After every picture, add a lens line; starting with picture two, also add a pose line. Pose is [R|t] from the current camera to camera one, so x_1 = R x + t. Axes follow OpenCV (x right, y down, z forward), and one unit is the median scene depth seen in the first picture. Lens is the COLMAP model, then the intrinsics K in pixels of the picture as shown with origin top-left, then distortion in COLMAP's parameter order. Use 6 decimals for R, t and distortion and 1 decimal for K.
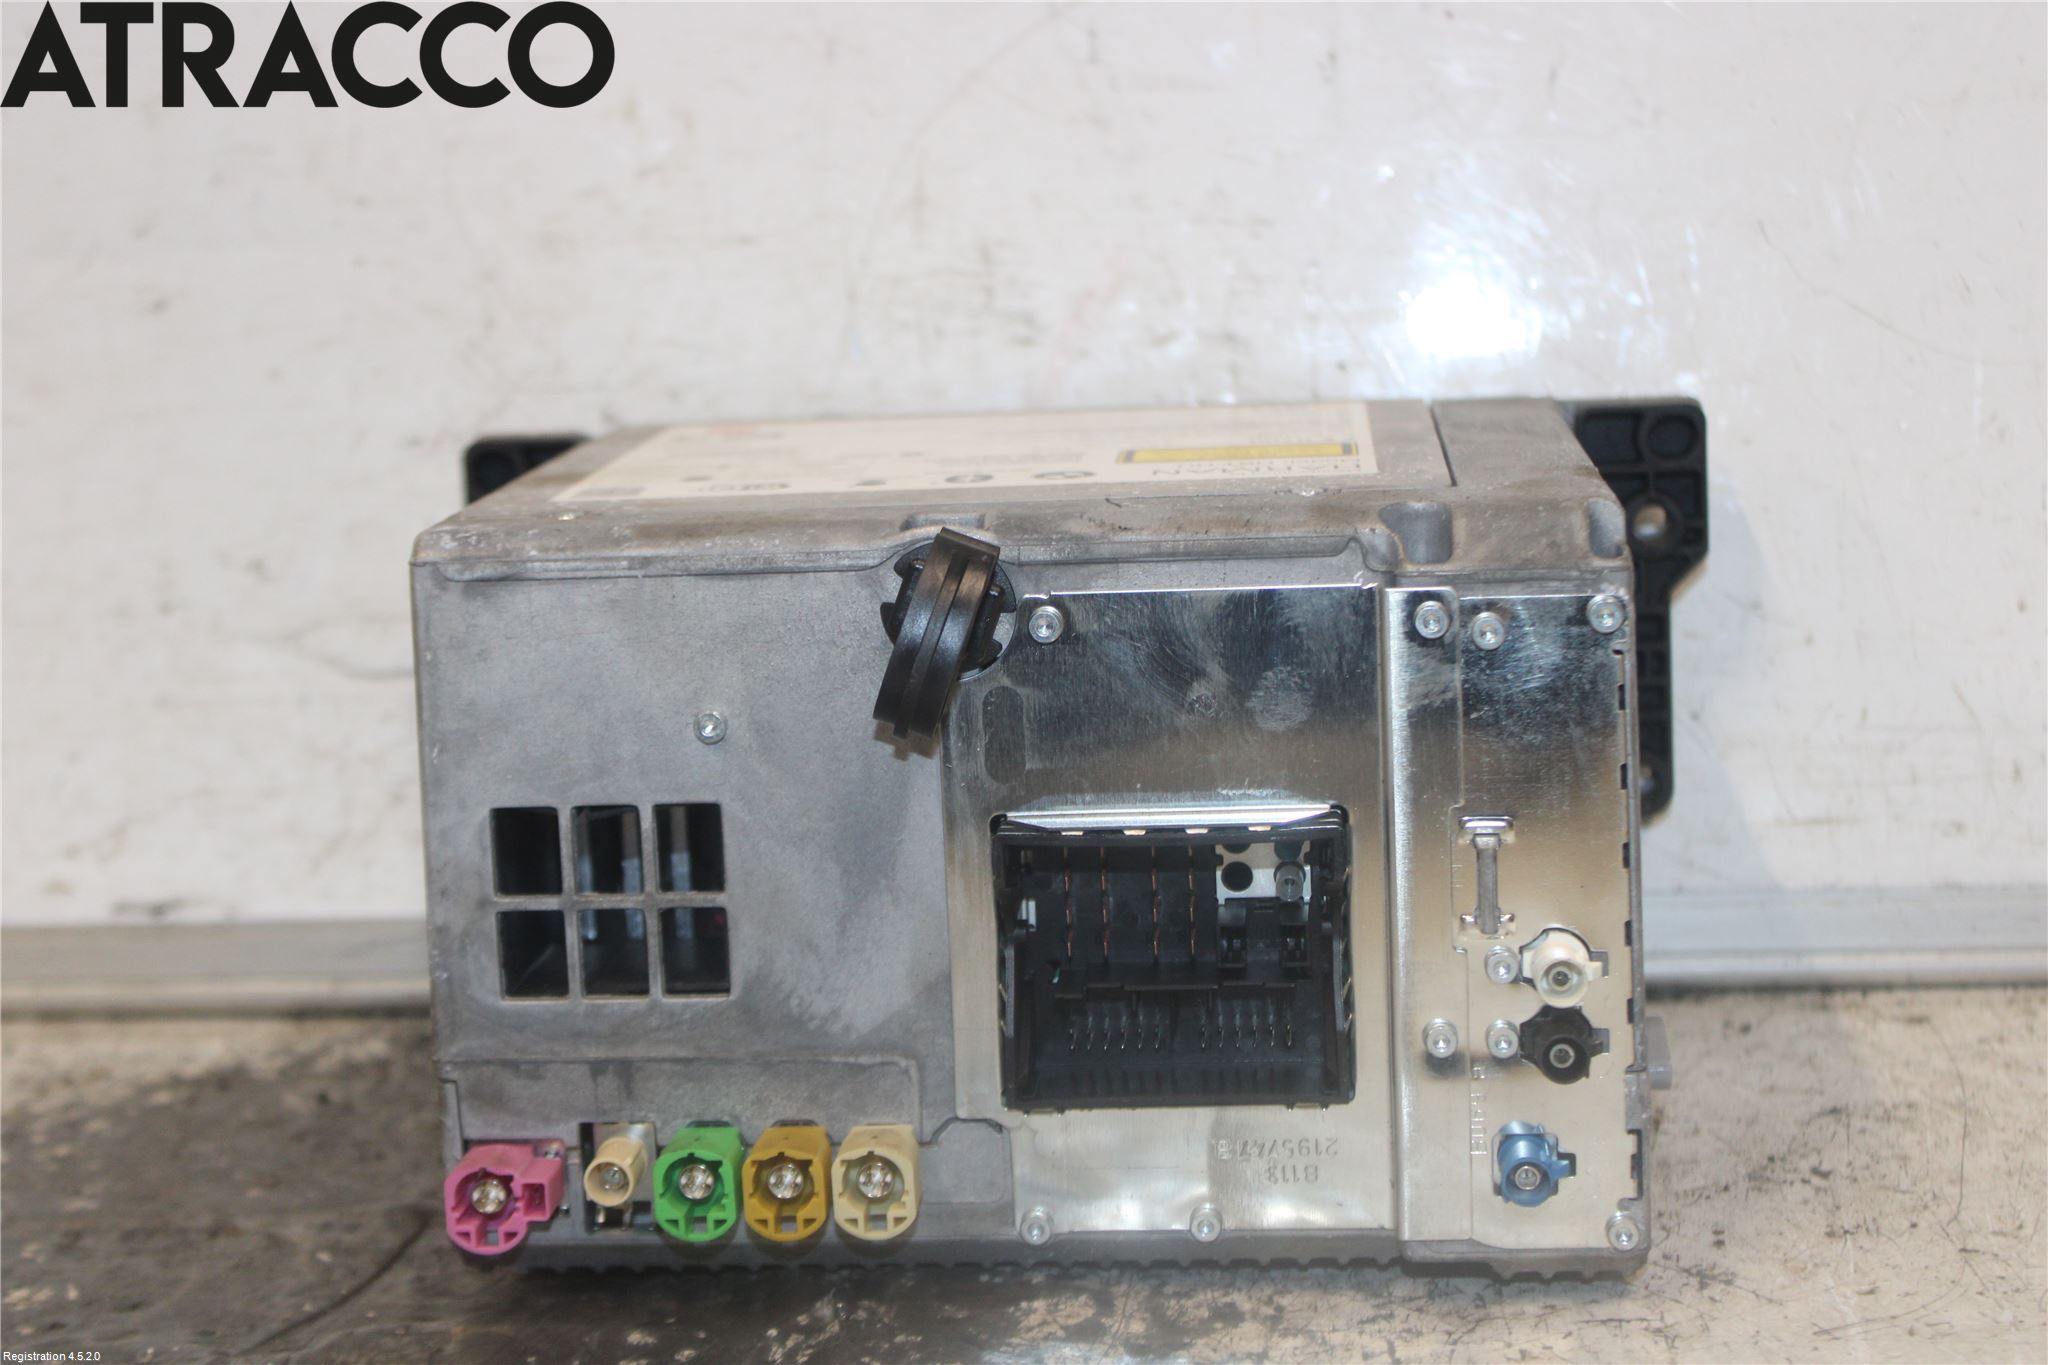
lens RADIAL K [[3574.5, 0, 1022.6], [0, 3574.5, 618.6], [0, 0, 1]] dist [0.003402, 0.144635]
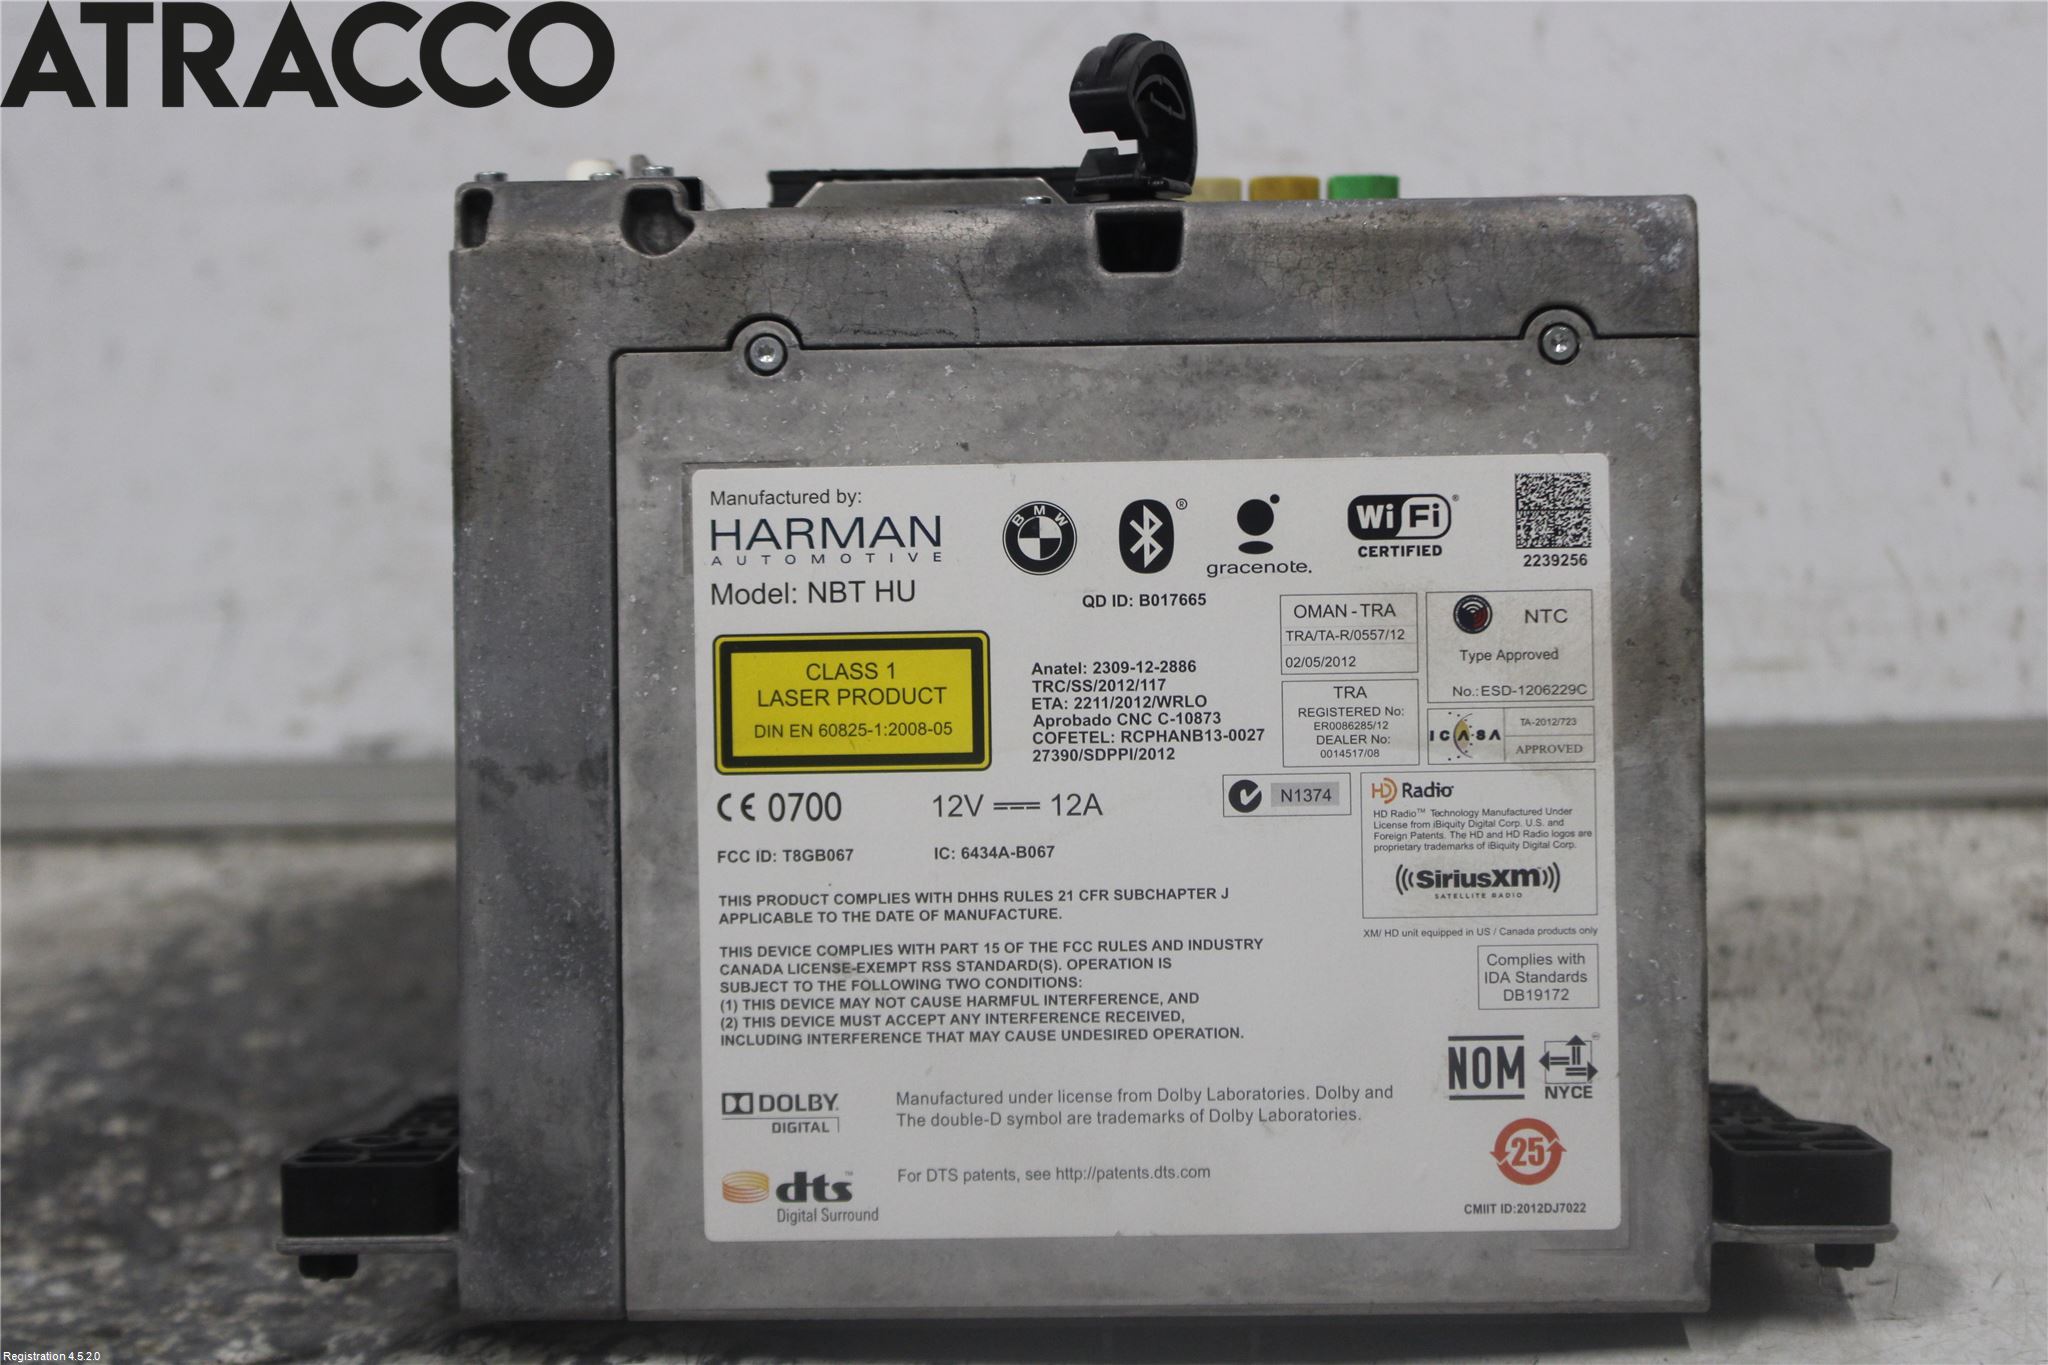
lens RADIAL K [[3550.7, 0, 1025.9], [0, 3550.7, 629.4], [0, 0, 1]] dist [-0.002705, 0.190571]
pose [[0.996726, -0.005929, -0.080636, 0.088070], [0.008802, 0.999337, 0.035320, 0.002665], [0.080373, -0.035914, 0.996118, -0.209093]]
